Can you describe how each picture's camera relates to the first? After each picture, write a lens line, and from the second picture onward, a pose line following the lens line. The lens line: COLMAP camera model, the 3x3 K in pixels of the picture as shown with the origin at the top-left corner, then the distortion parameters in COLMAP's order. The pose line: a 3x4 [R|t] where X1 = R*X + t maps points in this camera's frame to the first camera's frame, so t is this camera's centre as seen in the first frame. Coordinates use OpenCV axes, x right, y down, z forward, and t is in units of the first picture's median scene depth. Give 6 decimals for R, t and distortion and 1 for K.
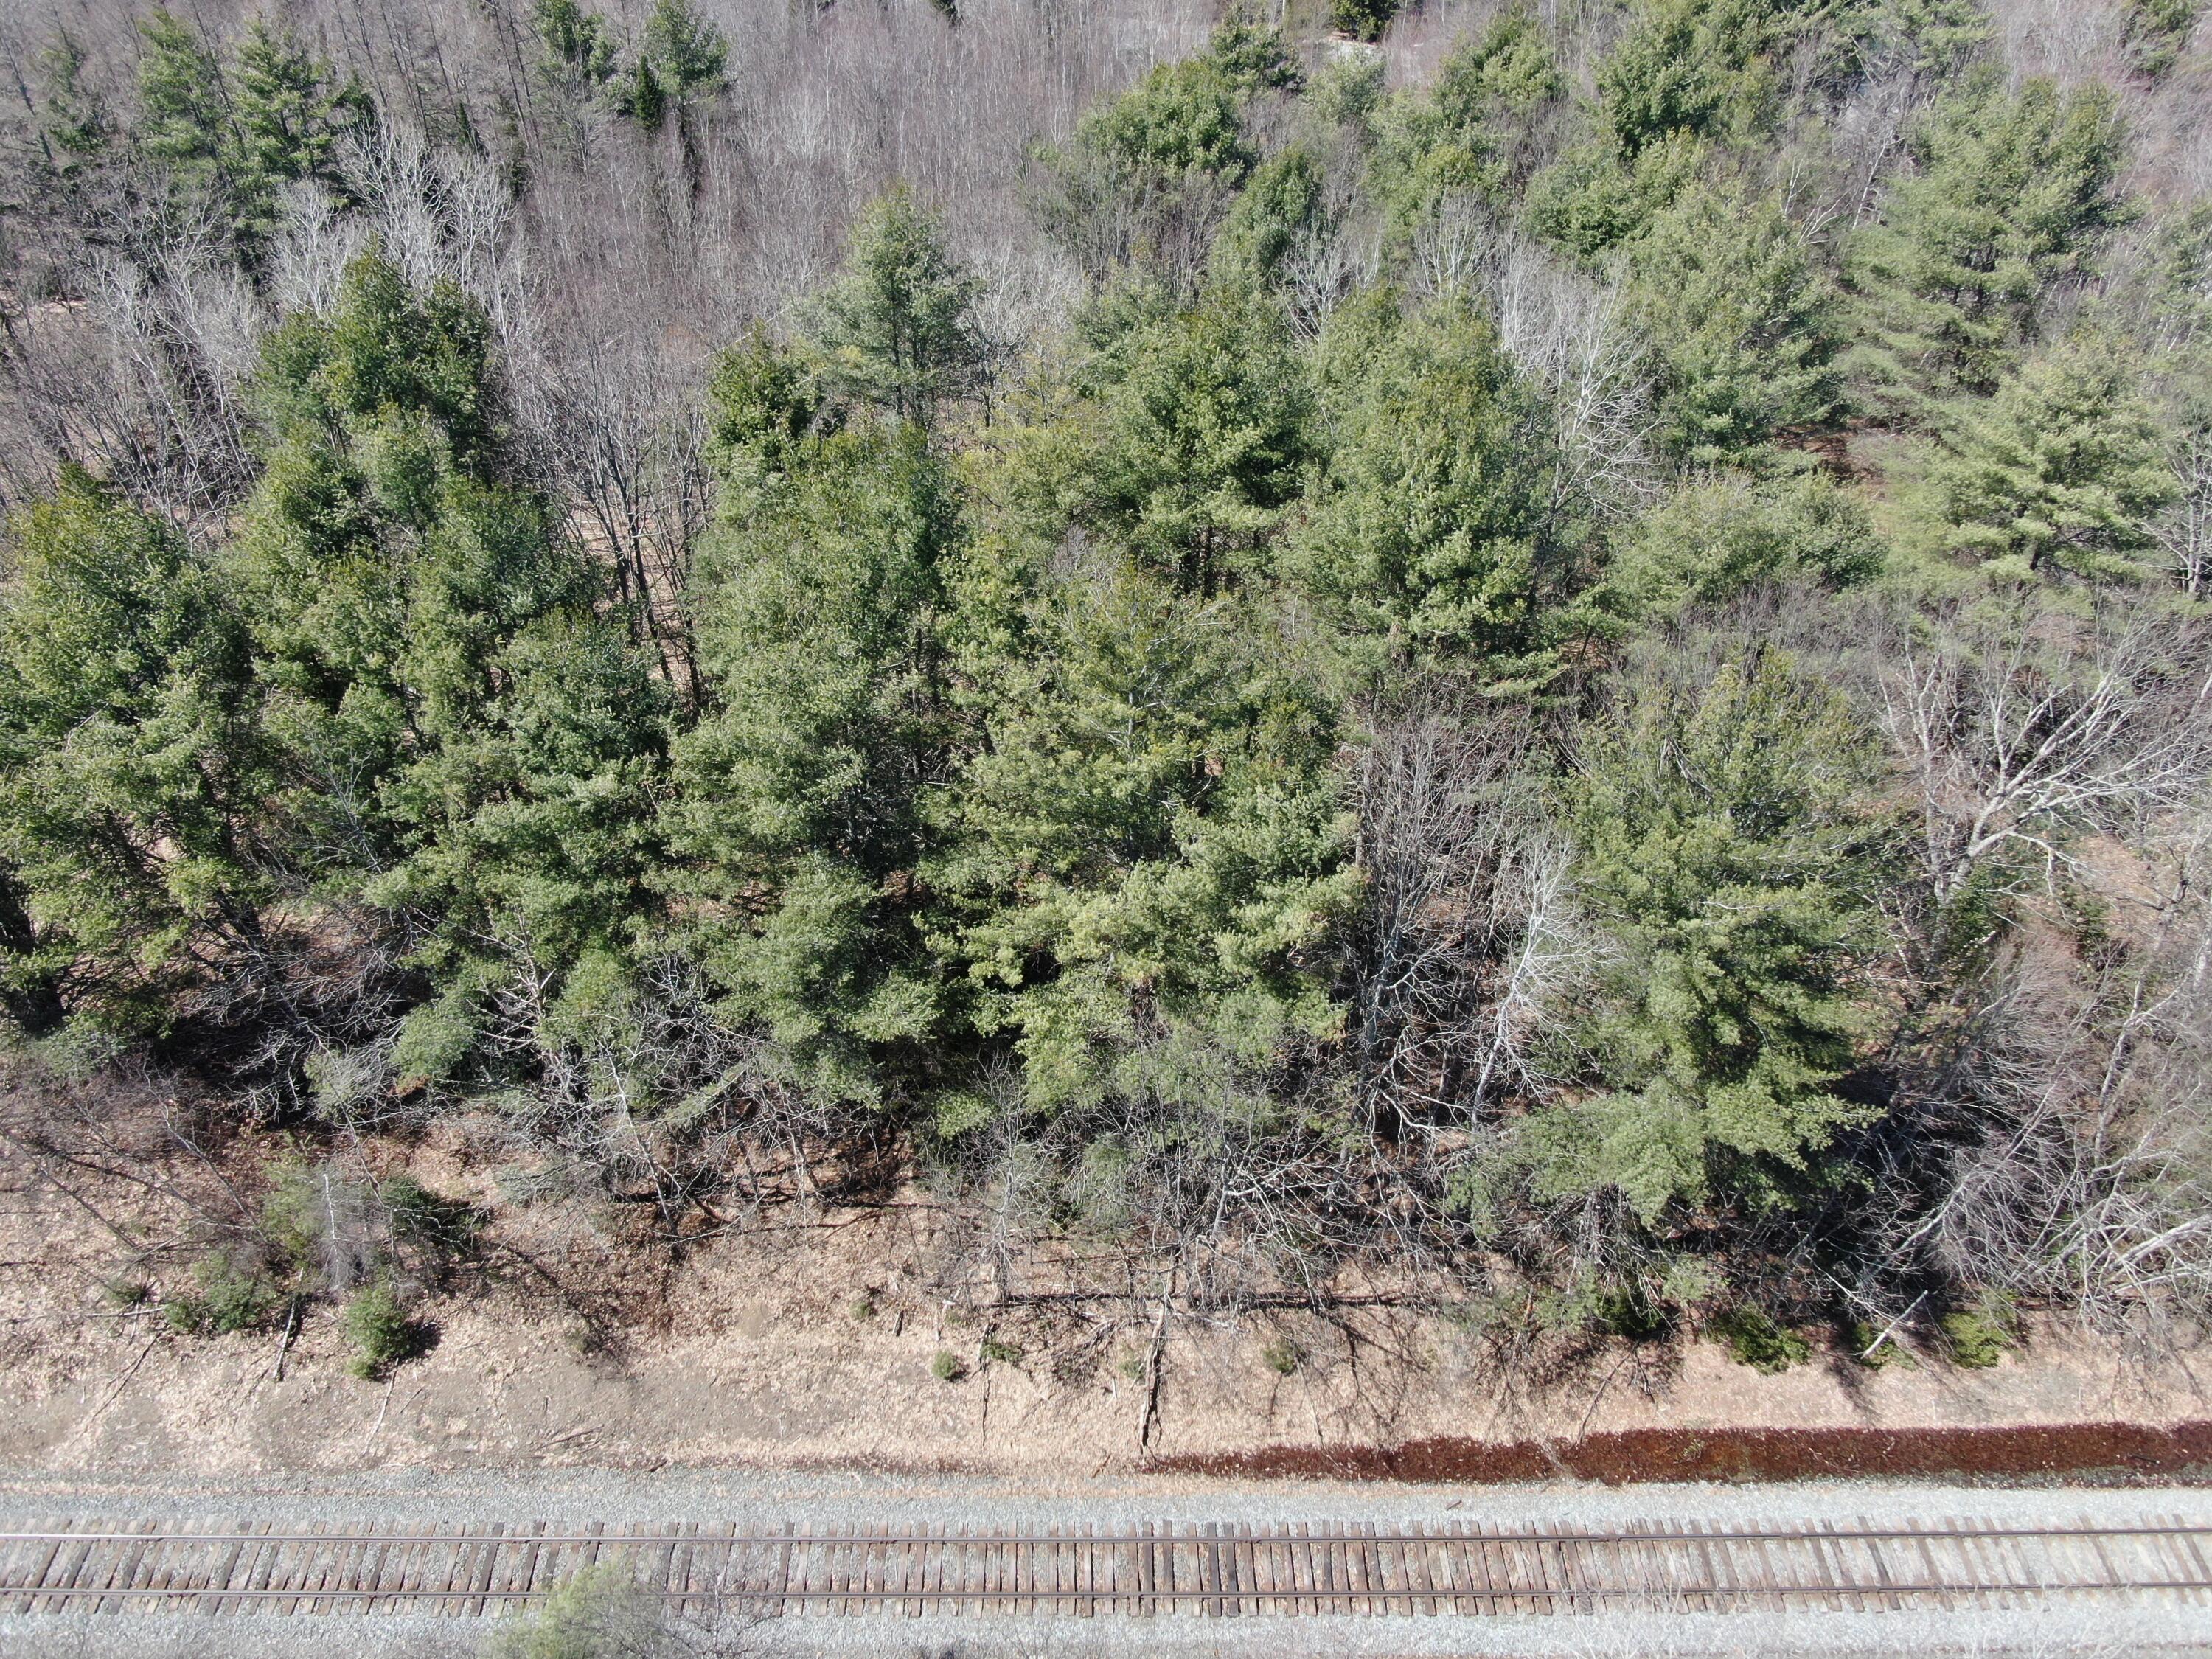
lens RADIAL K [[1598.7, 0, 1110.3], [0, 1598.7, 819.9], [0, 0, 1]] dist [-0.012639, -0.000489]
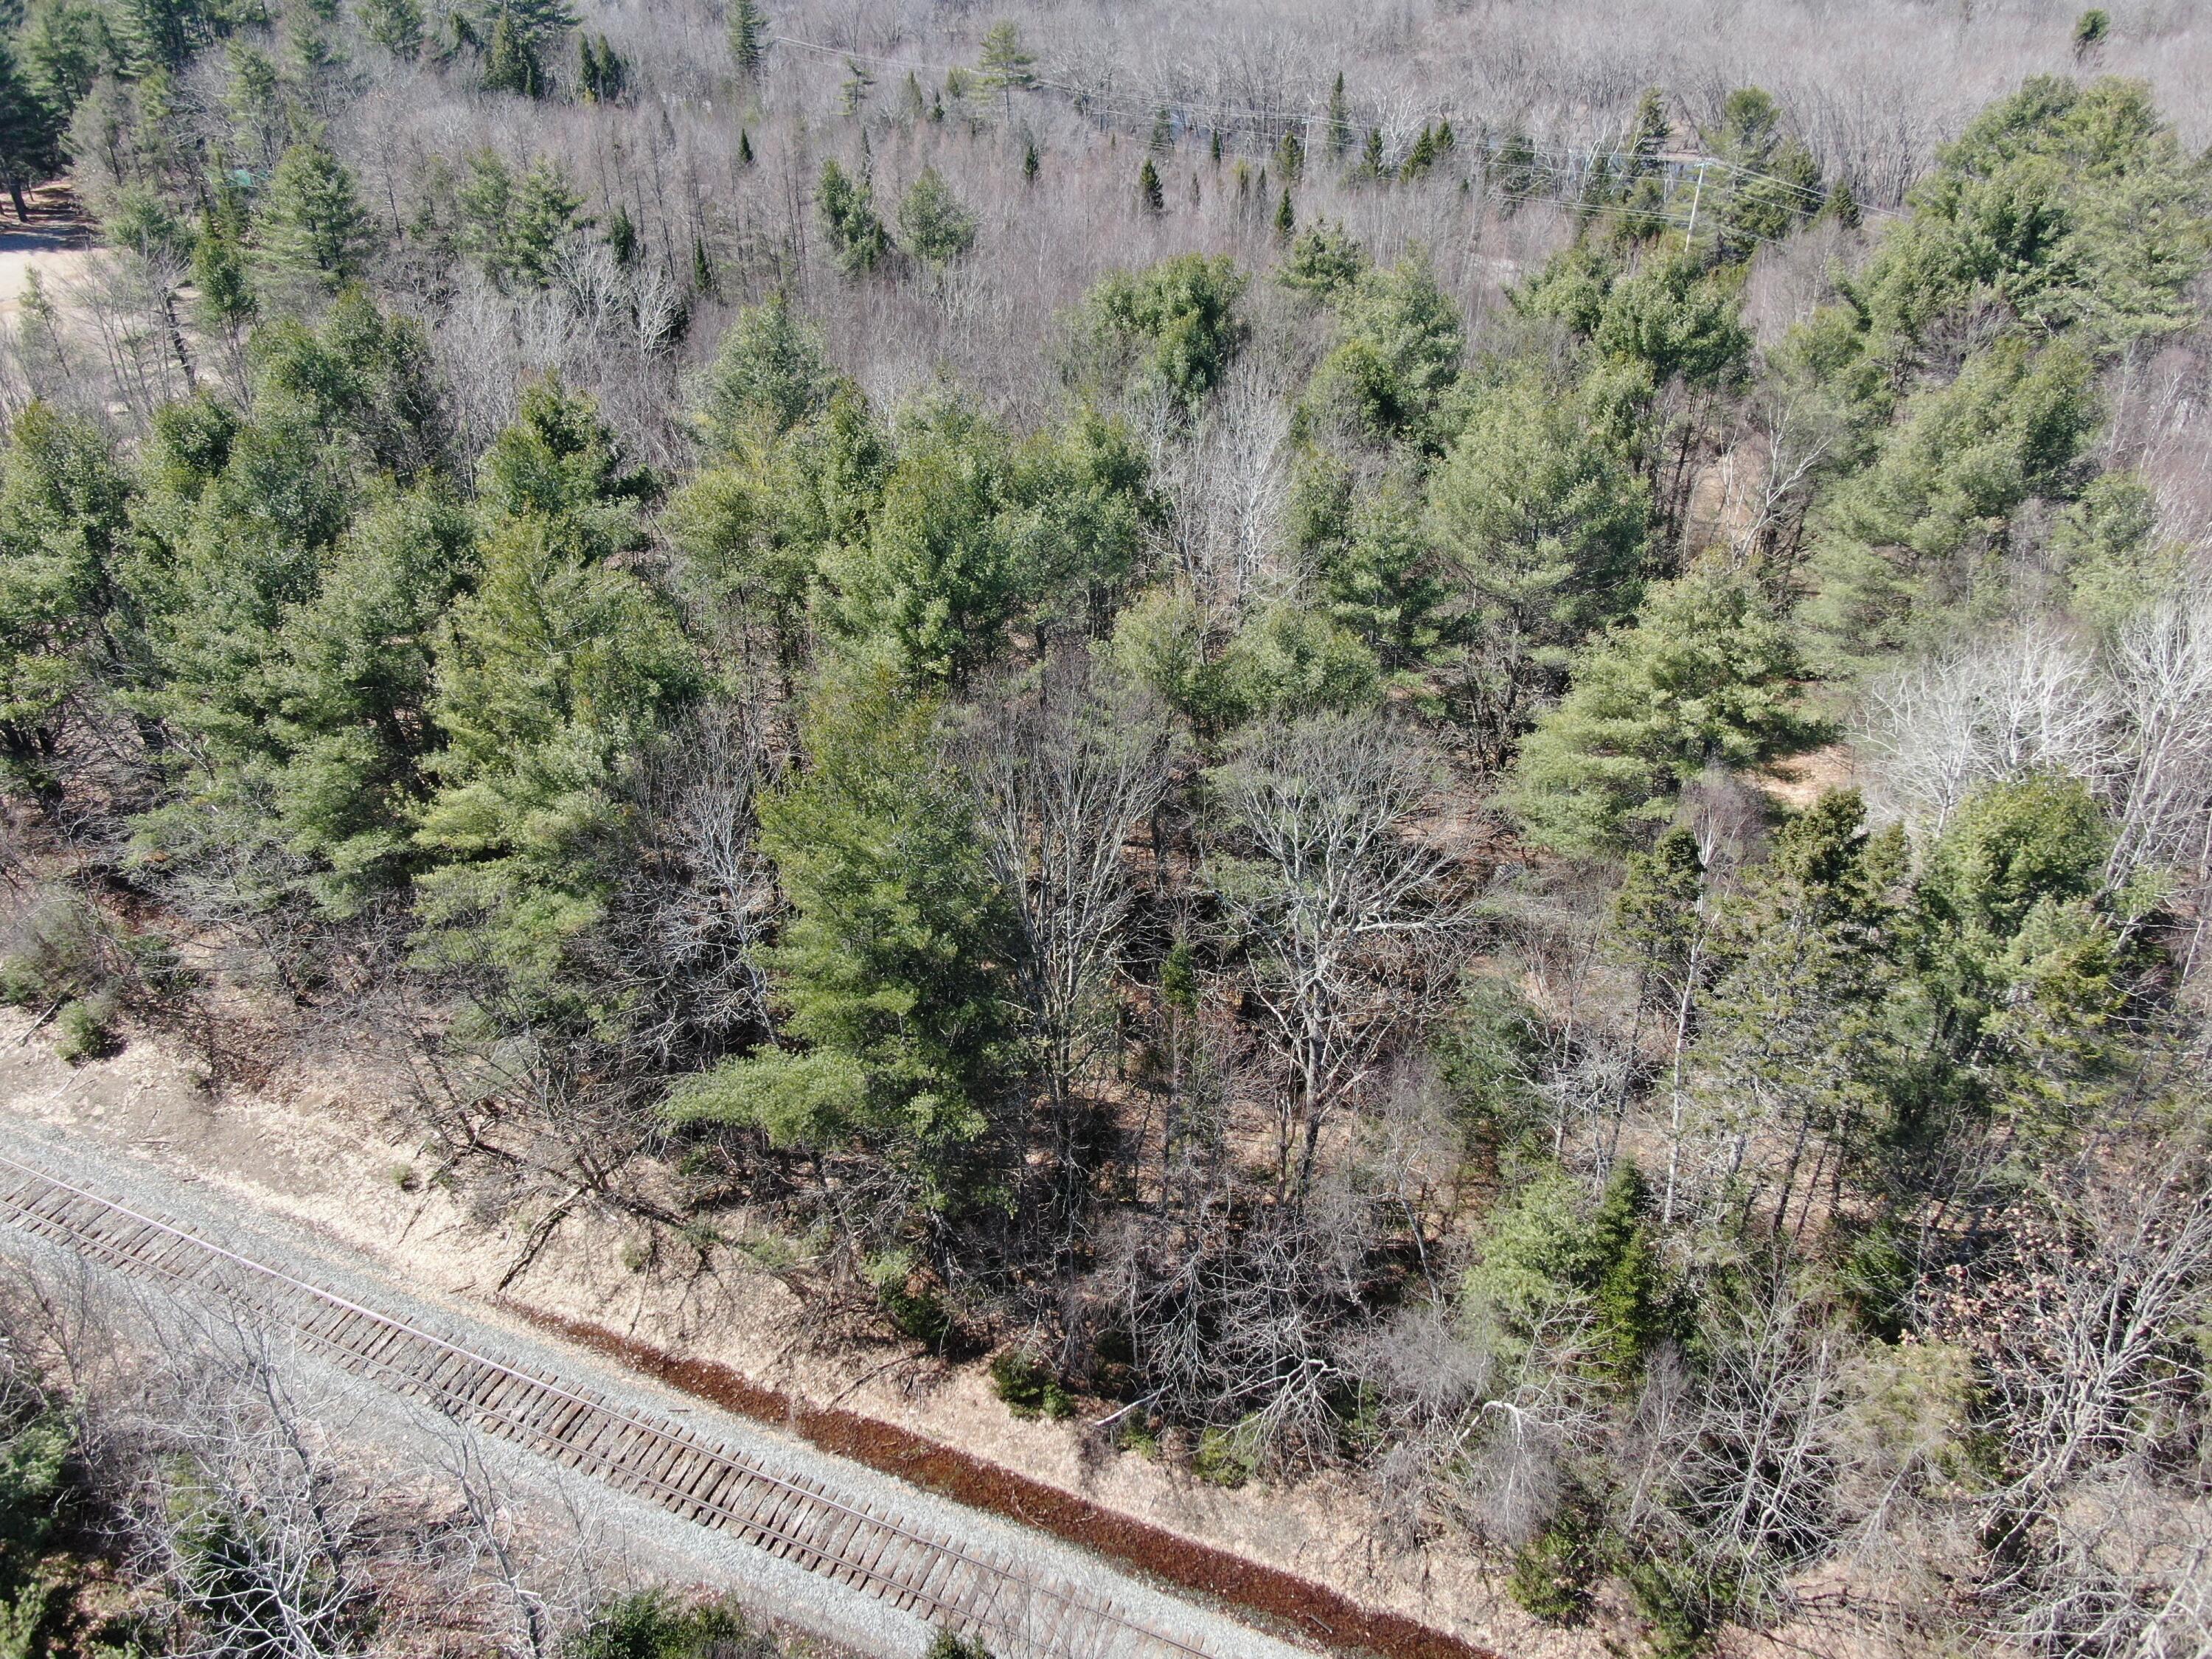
lens RADIAL K [[1598.7, 0, 1110.3], [0, 1598.7, 819.9], [0, 0, 1]] dist [-0.012639, -0.000489]
pose [[0.919241, 0.214172, -0.330344, 0.741519], [-0.255417, 0.962960, -0.086426, 0.045823], [0.299598, 0.163822, 0.939895, -0.031223]]
